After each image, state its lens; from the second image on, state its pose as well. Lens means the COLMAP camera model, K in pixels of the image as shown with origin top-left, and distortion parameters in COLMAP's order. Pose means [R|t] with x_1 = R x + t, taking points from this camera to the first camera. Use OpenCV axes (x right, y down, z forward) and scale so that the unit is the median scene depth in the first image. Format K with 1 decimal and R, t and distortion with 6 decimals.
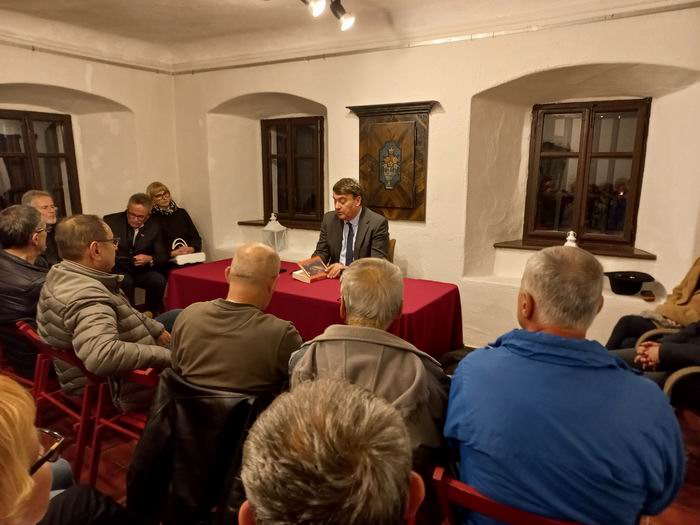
lens RADIAL K [[507.0, 0, 350.0], [0, 507.0, 268.3], [0, 0, 1]] dist [0.036274, -0.010061]
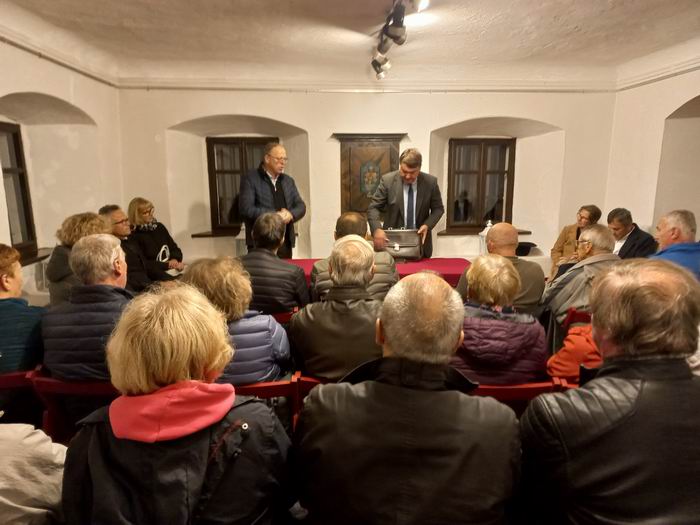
lens RADIAL K [[507.0, 0, 350.0], [0, 507.0, 268.3], [0, 0, 1]] dist [0.036274, -0.010061]
pose [[0.819929, -0.107101, 0.562357, -0.636231], [0.120004, 0.992673, 0.014087, 0.000383], [-0.559746, 0.055935, 0.826774, -0.035043]]
